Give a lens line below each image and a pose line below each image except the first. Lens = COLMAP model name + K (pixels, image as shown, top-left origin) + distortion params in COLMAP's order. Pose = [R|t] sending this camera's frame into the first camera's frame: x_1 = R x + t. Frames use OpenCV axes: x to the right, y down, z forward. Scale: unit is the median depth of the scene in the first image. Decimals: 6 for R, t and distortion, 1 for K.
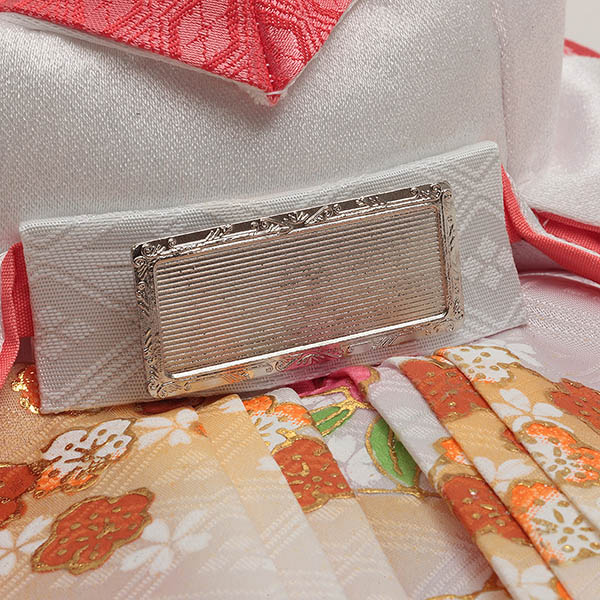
lens RADIAL K [[2809.8, 0, 300.1], [0, 2809.8, 299.9], [0, 0, 1]] dist [0.039104, 0.000000]
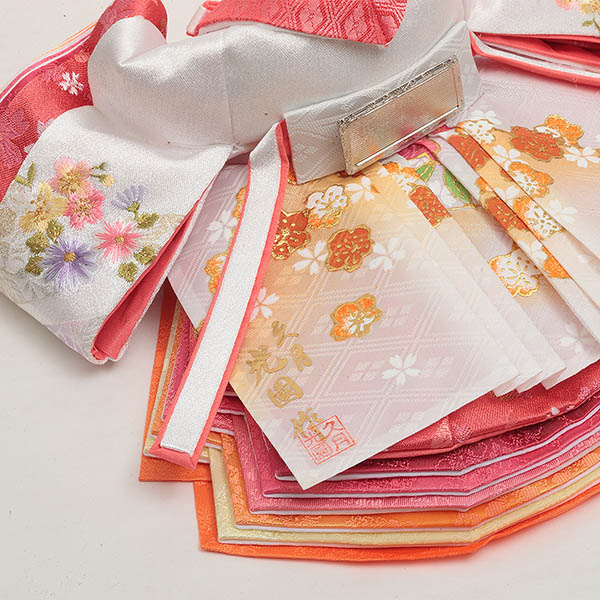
lens RADIAL K [[2809.8, 0, 300.0], [0, 2809.8, 300.0], [0, 0, 1]] dist [0.039104, 0.000000]
pose [[0.966055, -0.196431, 0.167788, -0.514888], [0.109061, 0.898883, 0.424400, -0.885910], [-0.234187, -0.391695, 0.889793, -1.132208]]
